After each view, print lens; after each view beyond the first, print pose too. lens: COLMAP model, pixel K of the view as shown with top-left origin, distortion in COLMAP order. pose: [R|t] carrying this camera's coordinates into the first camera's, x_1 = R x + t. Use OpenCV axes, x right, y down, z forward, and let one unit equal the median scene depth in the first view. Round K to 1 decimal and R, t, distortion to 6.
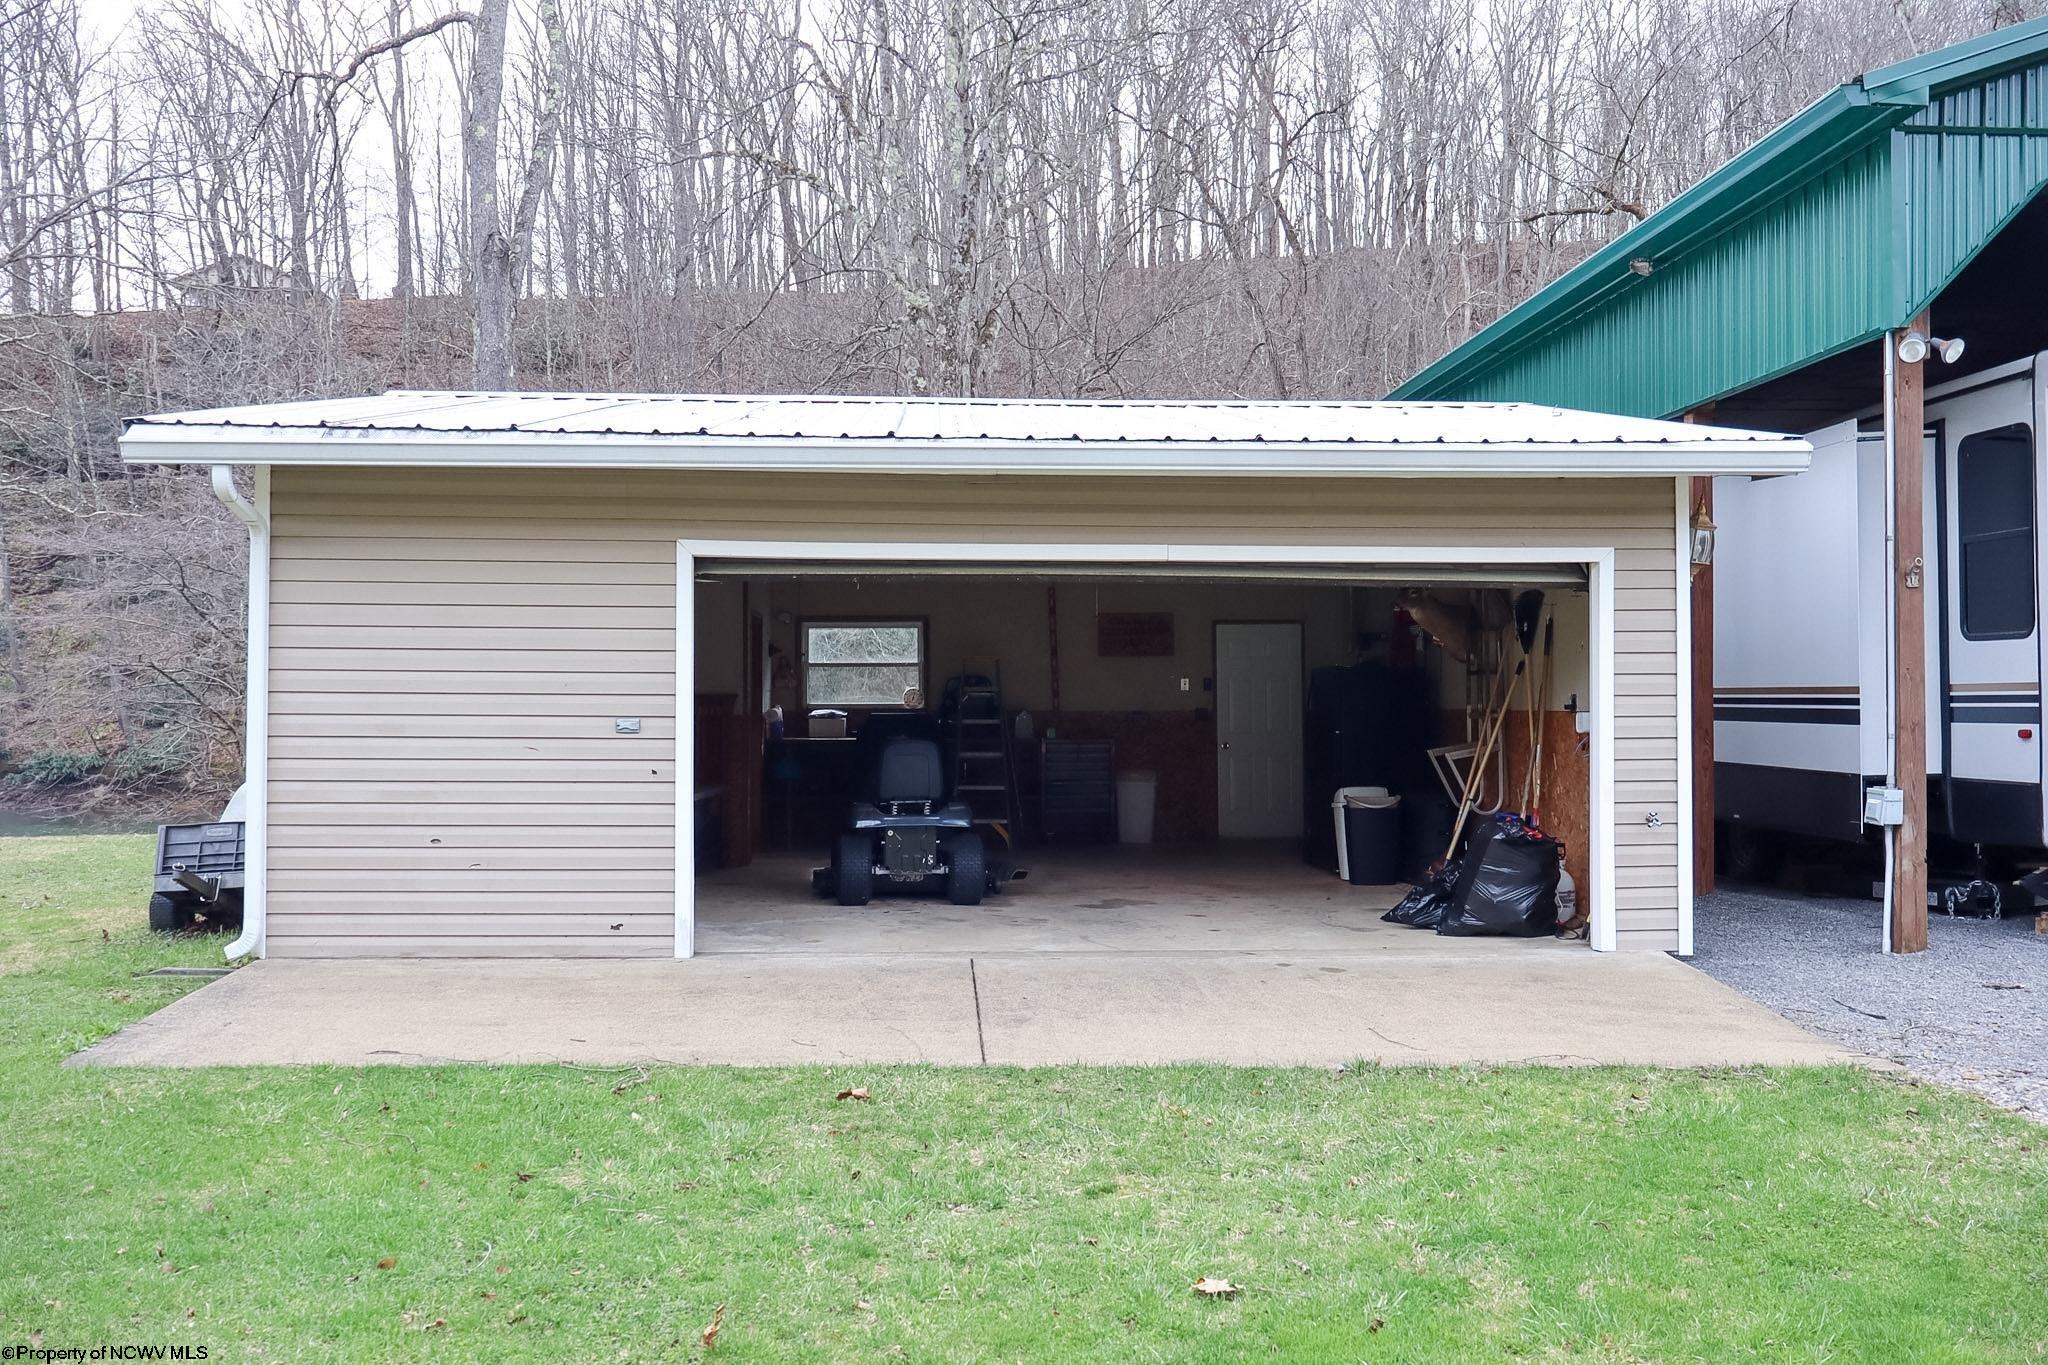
lens RADIAL K [[1686.2, 0, 1024.0], [0, 1686.2, 682.5], [0, 0, 1]] dist [-0.012768, -0.000761]
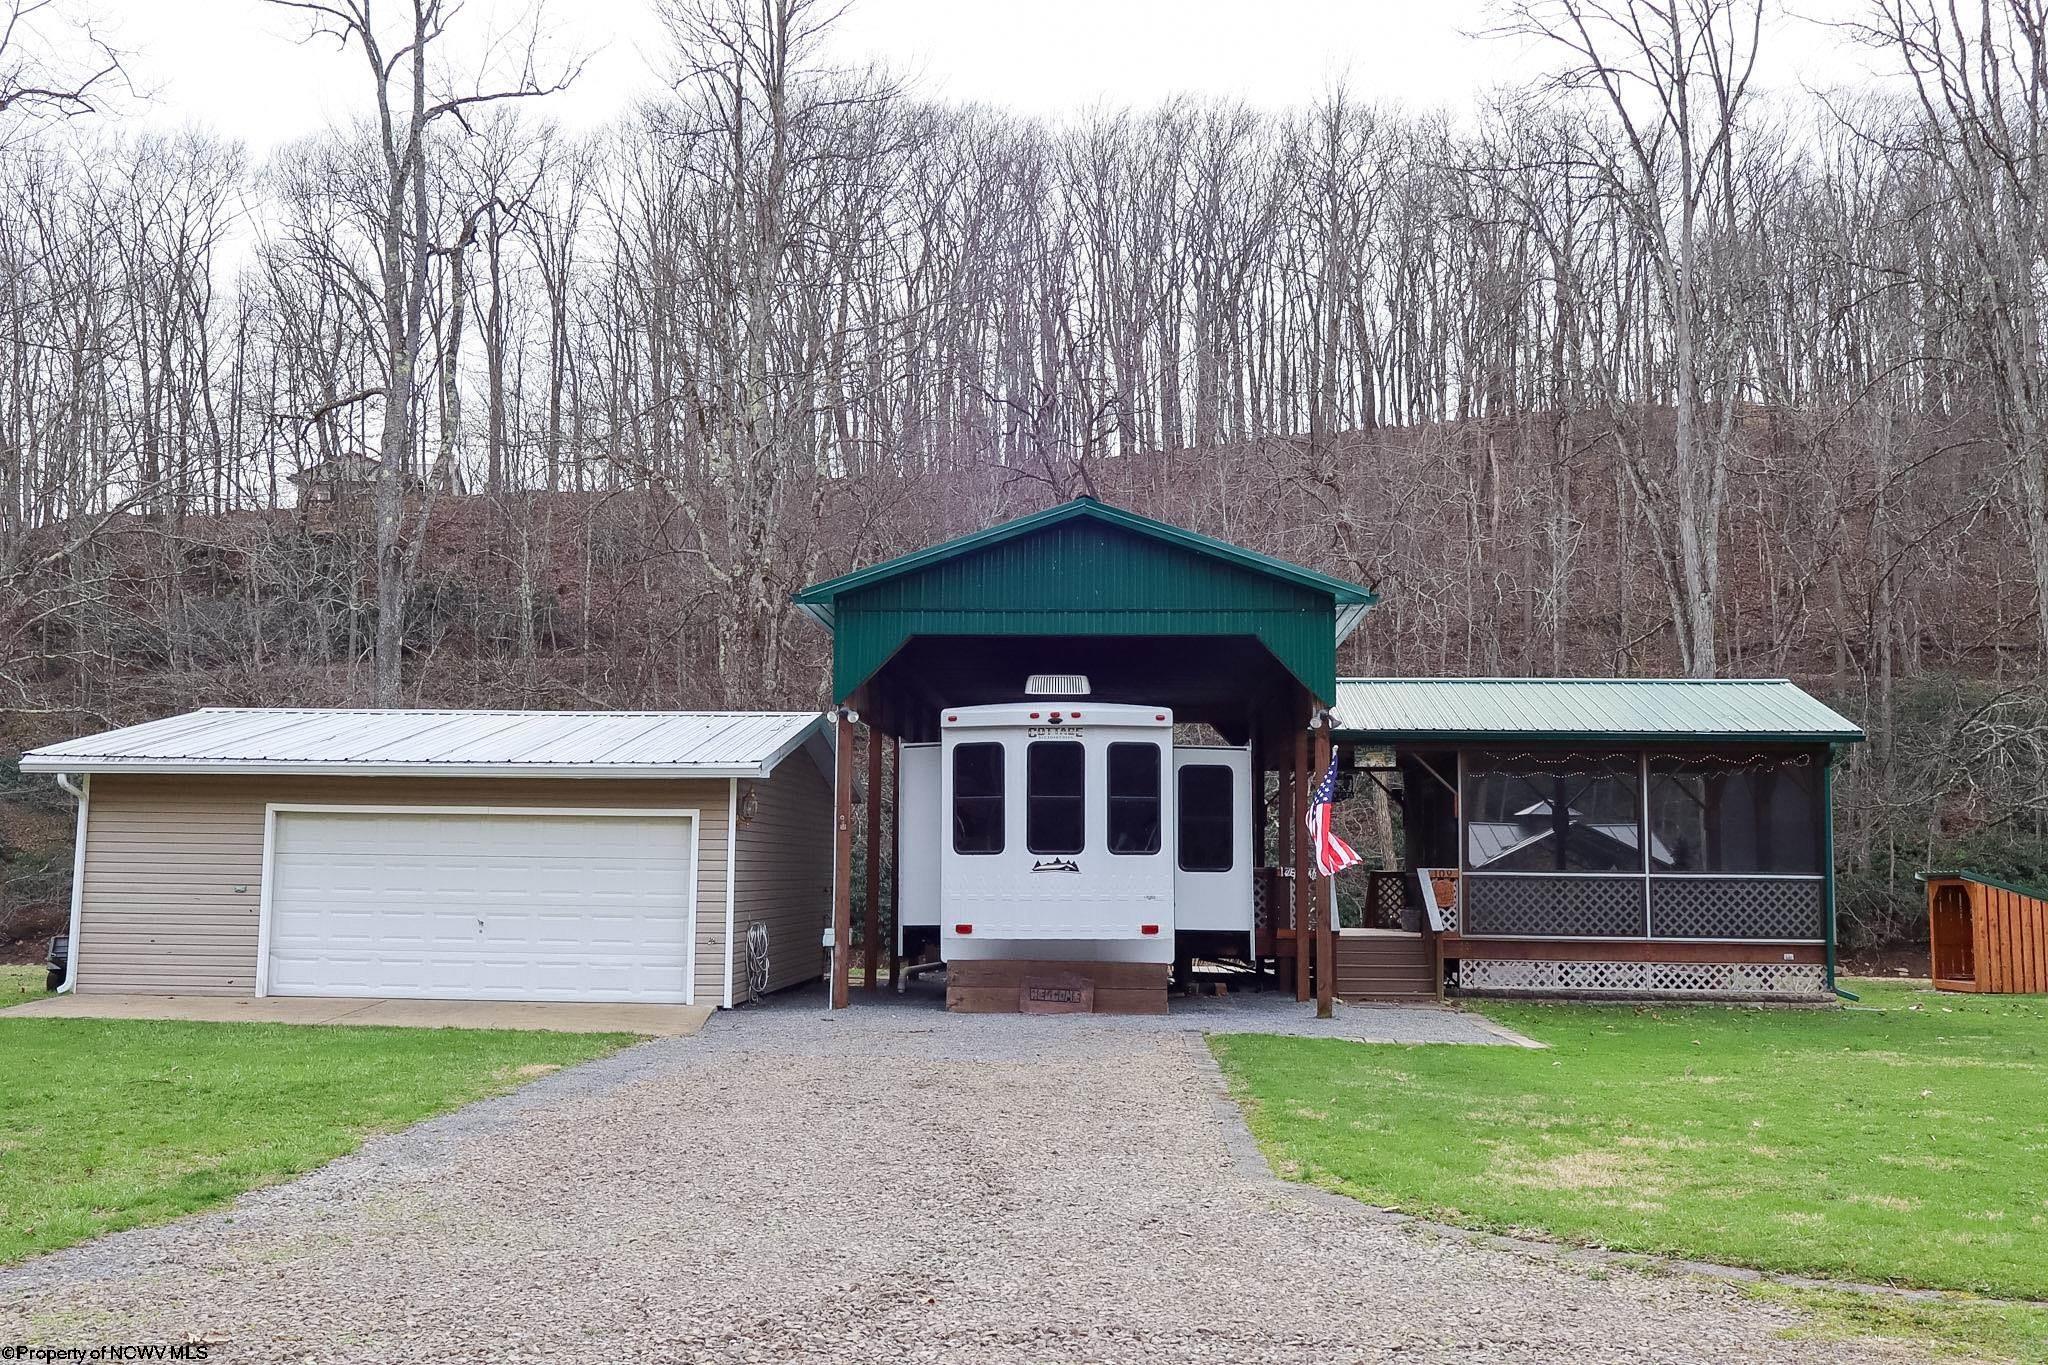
lens RADIAL K [[1900.2, 0, 1024.0], [0, 1900.2, 682.5], [0, 0, 1]] dist [0.020139, 0.007222]
pose [[0.992176, 0.000498, -0.124845, 1.046941], [-0.011872, 0.995836, -0.090382, -0.028488], [0.124280, 0.091158, 0.988051, -1.298057]]
